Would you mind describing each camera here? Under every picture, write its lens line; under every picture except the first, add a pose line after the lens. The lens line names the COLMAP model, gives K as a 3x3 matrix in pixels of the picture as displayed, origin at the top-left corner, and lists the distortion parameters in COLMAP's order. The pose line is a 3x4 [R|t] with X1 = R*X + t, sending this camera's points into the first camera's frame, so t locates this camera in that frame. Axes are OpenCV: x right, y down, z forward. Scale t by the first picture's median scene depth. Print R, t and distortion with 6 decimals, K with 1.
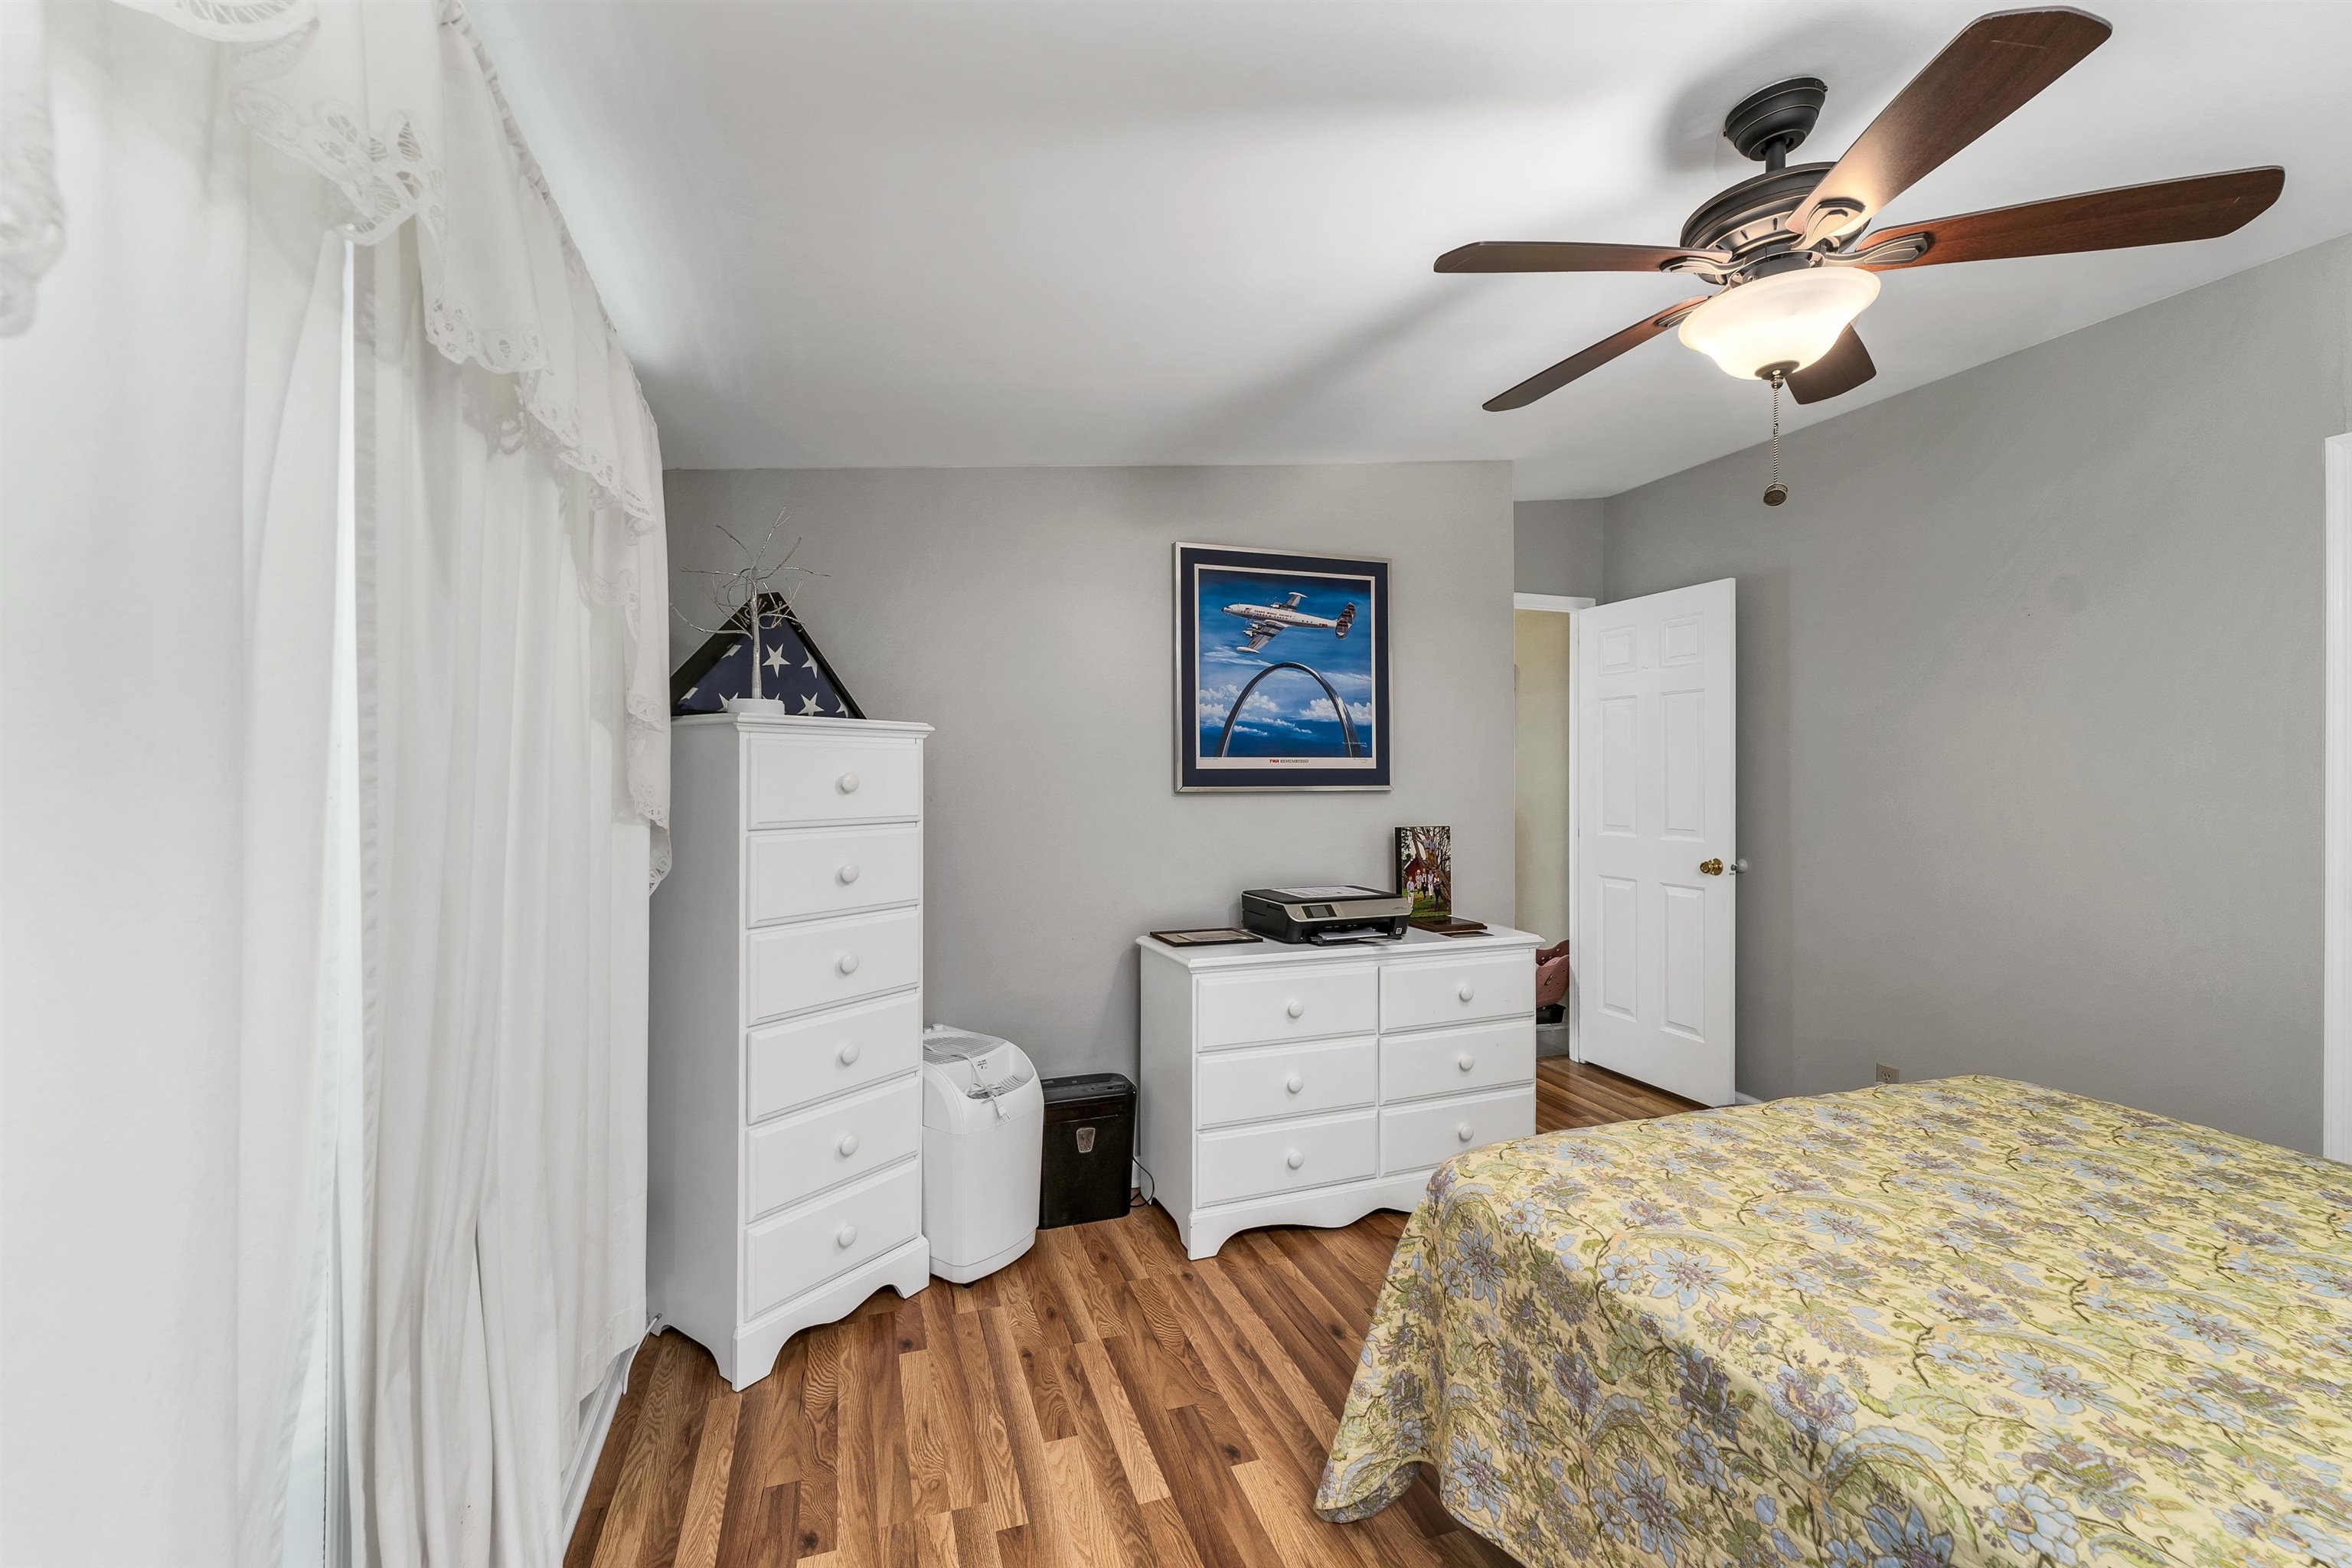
lens RADIAL K [[977.5, 0, 1159.1], [0, 977.5, 769.4], [0, 0, 1]] dist [0.004272, -0.001273]
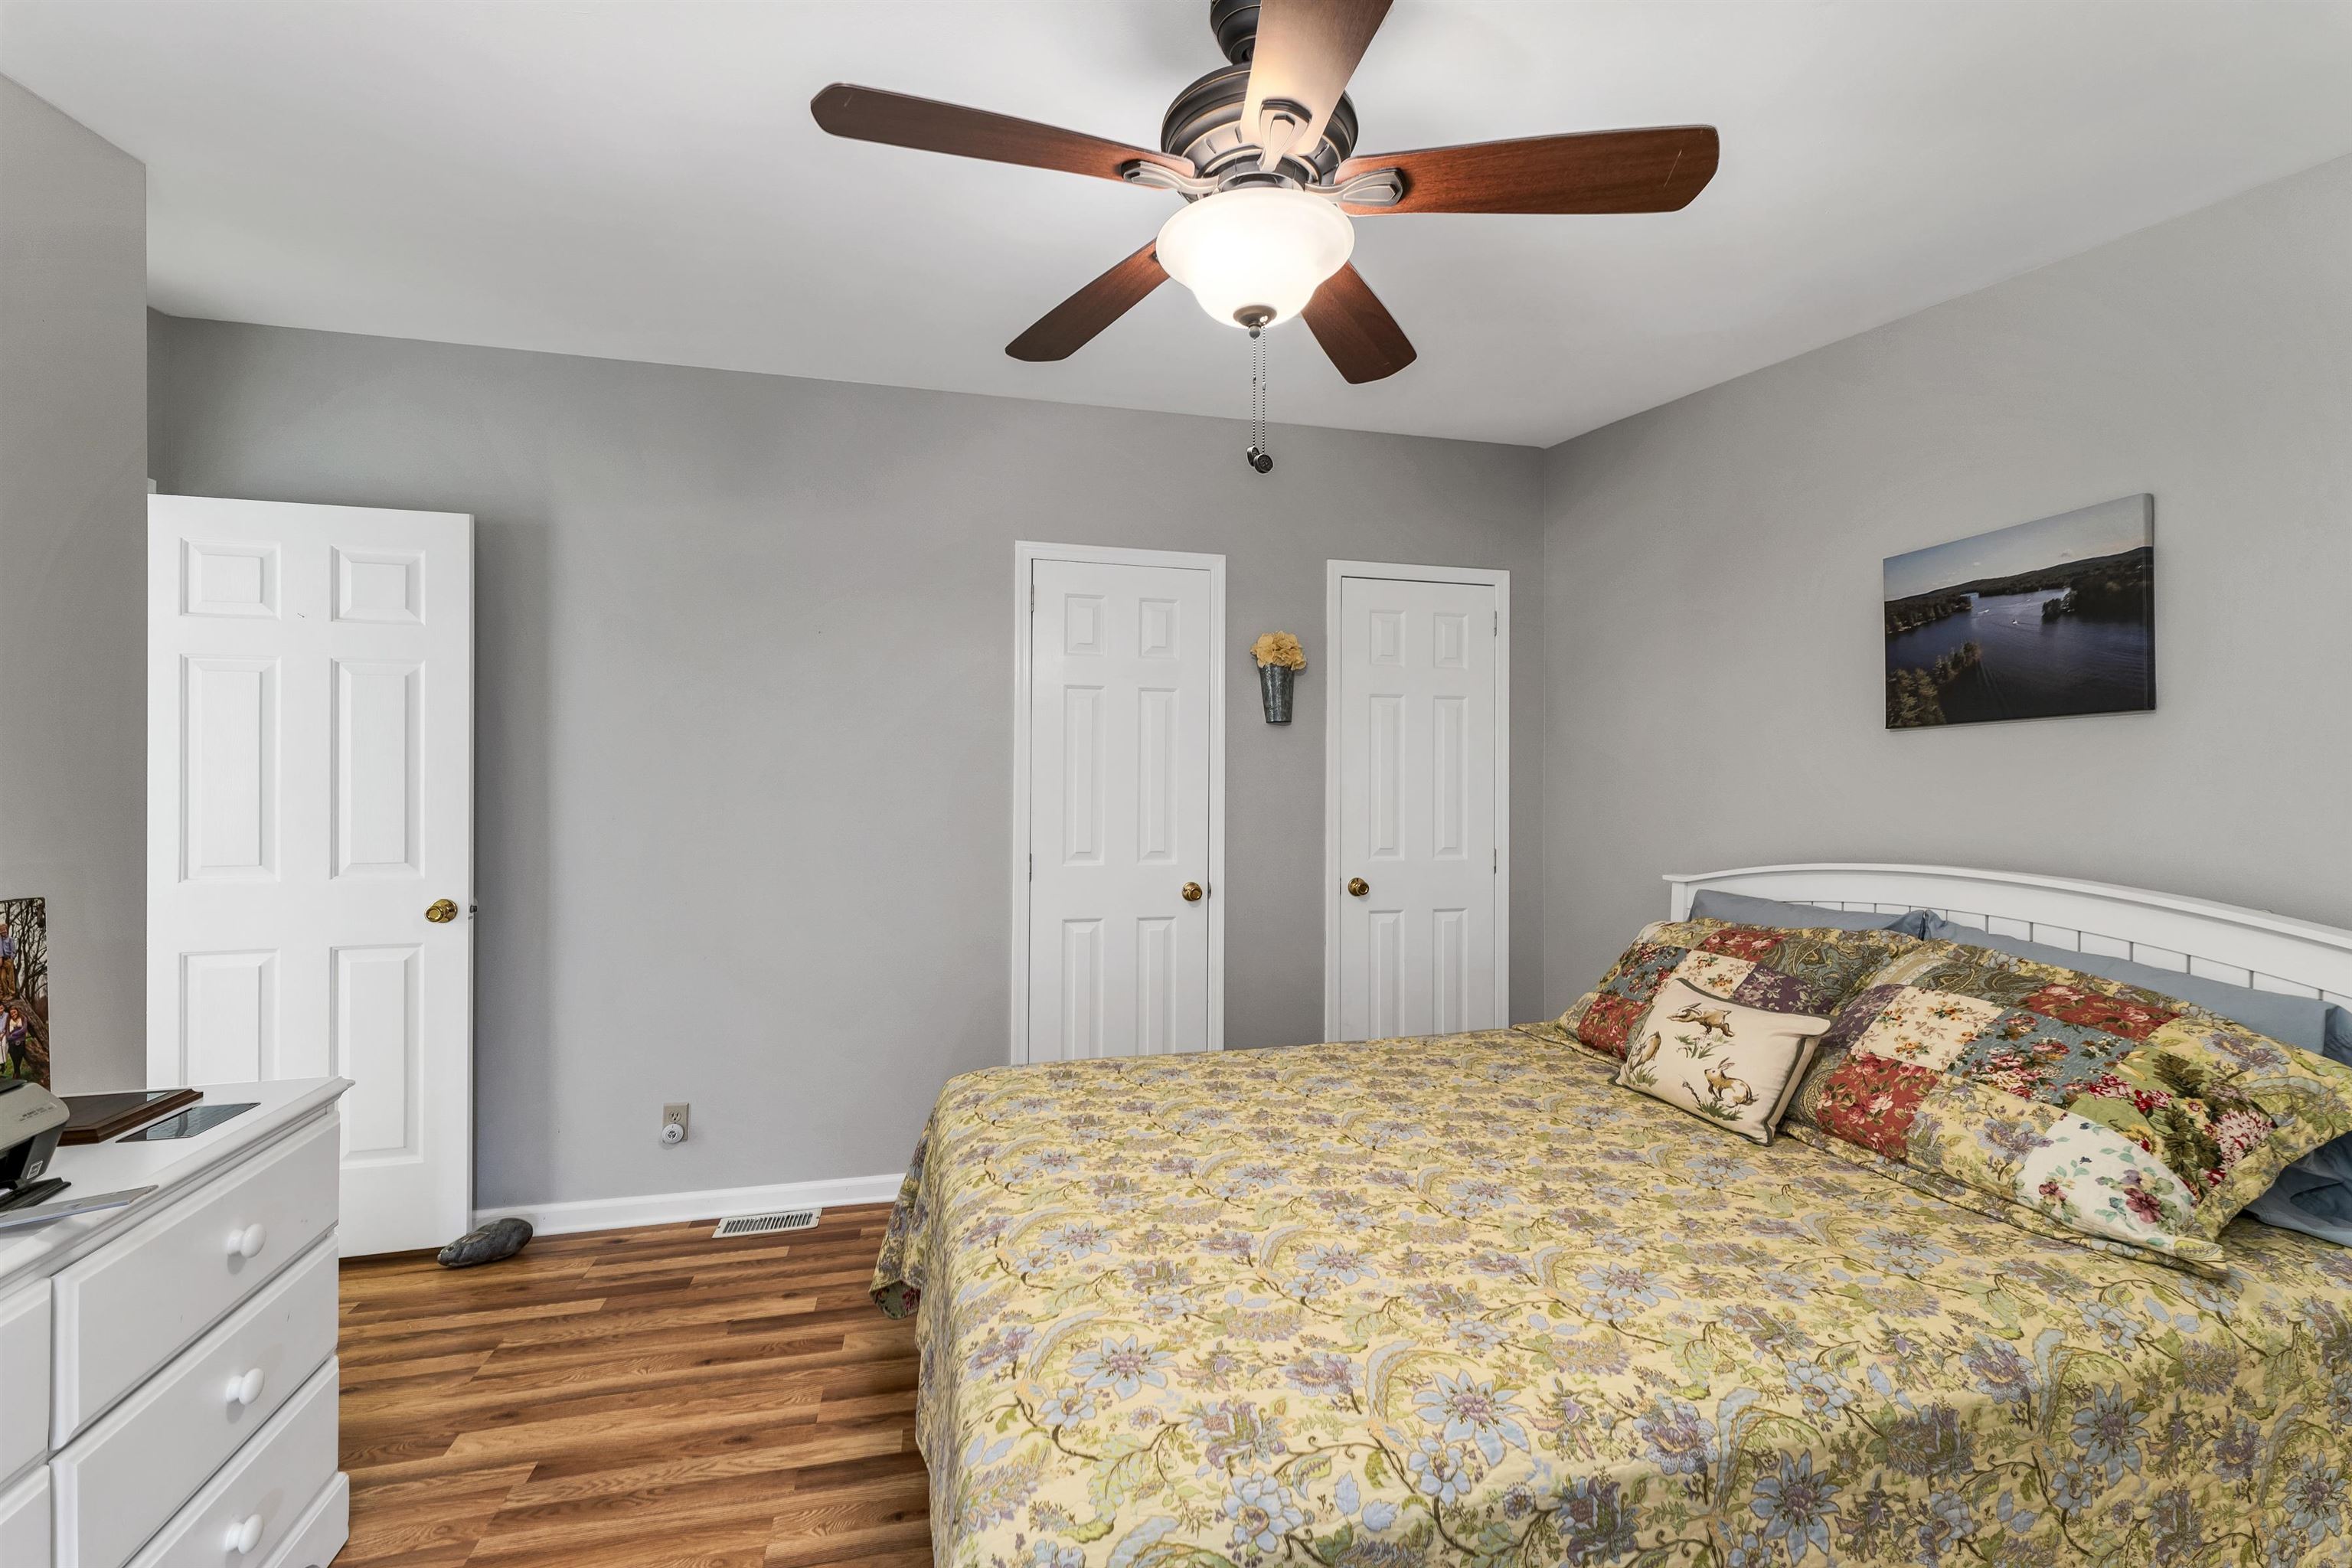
lens RADIAL K [[977.5, 0, 1169.2], [0, 977.5, 785.2], [0, 0, 1]] dist [0.004272, -0.001273]
pose [[0.080667, -0.005794, 0.996724, -0.250384], [-0.005403, 0.999966, 0.006251, 0.003563], [-0.996726, -0.005889, 0.080633, 1.086425]]
